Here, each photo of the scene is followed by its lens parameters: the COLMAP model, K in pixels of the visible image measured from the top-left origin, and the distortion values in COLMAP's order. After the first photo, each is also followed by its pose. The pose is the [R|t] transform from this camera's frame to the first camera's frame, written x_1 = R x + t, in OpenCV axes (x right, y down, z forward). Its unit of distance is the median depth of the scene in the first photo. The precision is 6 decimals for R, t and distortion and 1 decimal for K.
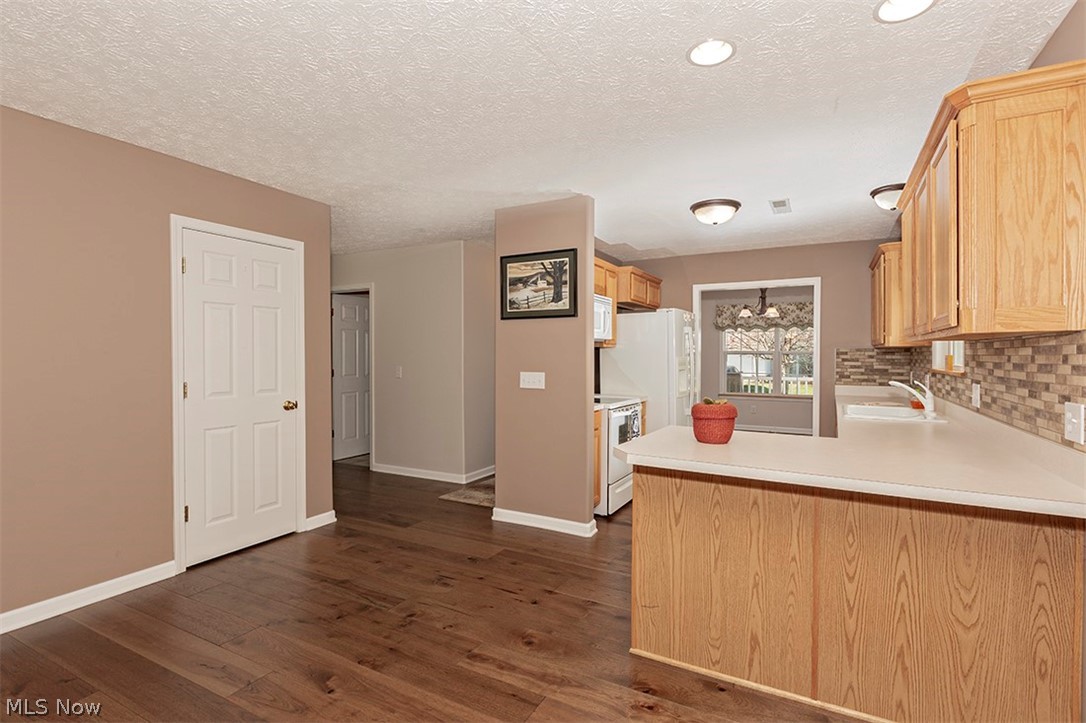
lens RADIAL K [[494.9, 0, 561.9], [0, 494.9, 359.5], [0, 0, 1]] dist [0.001417, 0.002489]
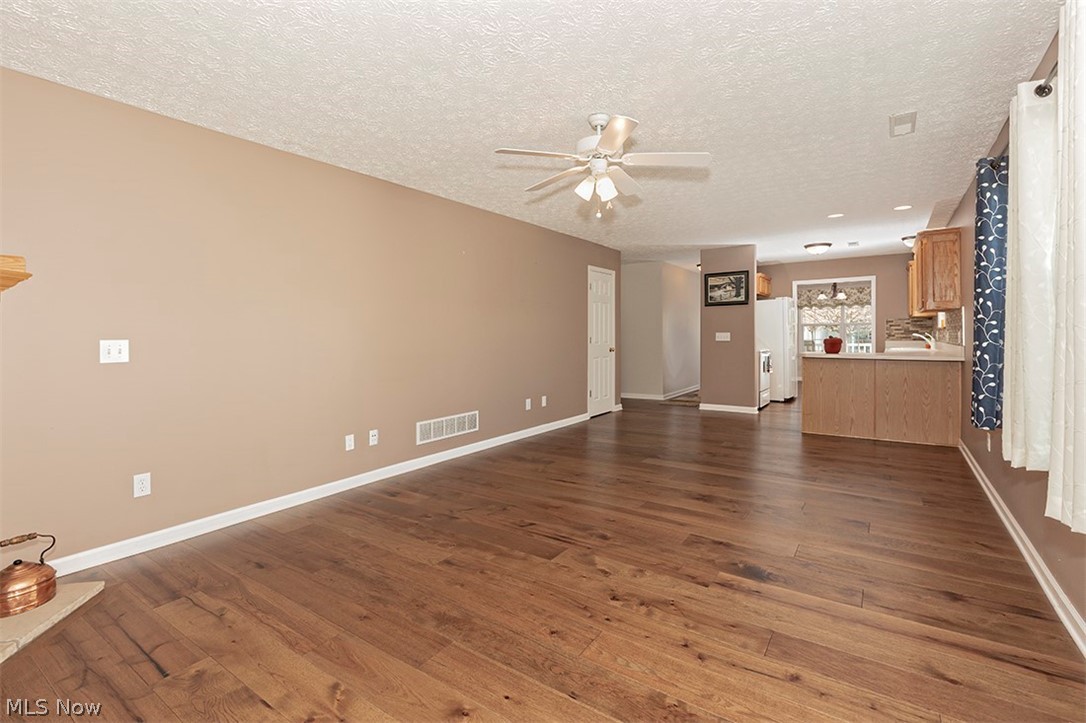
lens RADIAL K [[494.9, 0, 568.4], [0, 494.9, 342.2], [0, 0, 1]] dist [0.001417, 0.002489]
pose [[0.997117, -0.014059, -0.074563, -0.519500], [0.014369, 0.999890, 0.003626, 0.046749], [0.074504, -0.004687, 0.997210, -0.995293]]
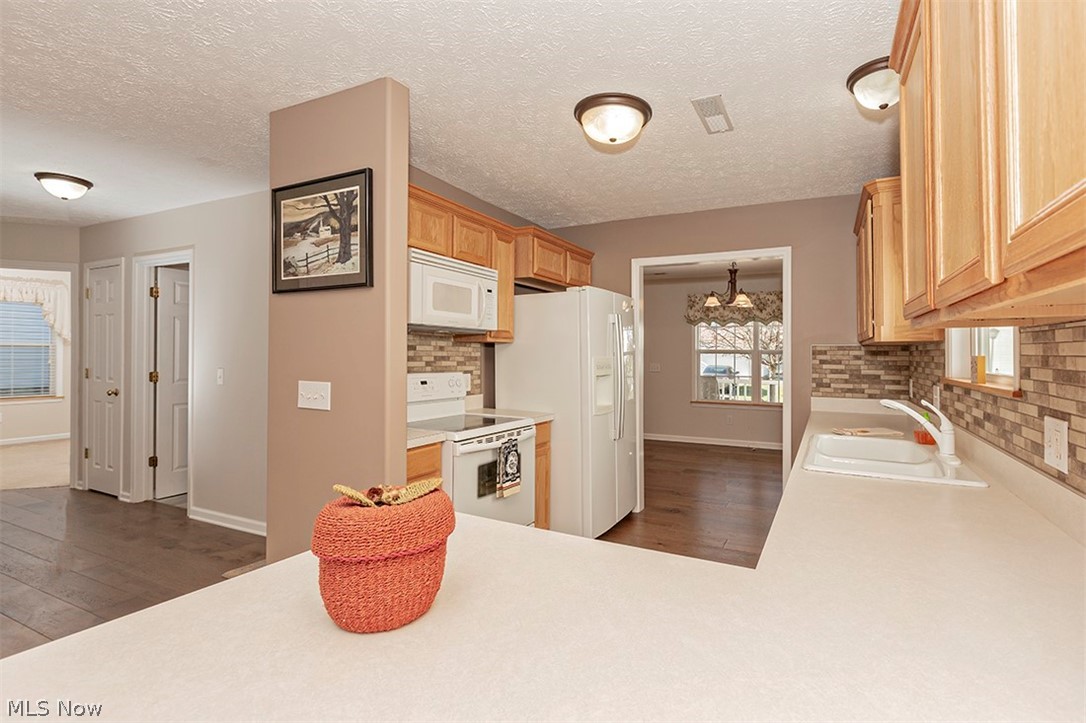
lens RADIAL K [[494.9, 0, 619.8], [0, 494.9, 349.2], [0, 0, 1]] dist [0.001417, 0.002489]
pose [[0.995067, 0.006004, 0.099020, 0.244174], [-0.004341, 0.999846, -0.017001, -0.004662], [-0.099107, 0.016487, 0.994940, 0.370517]]
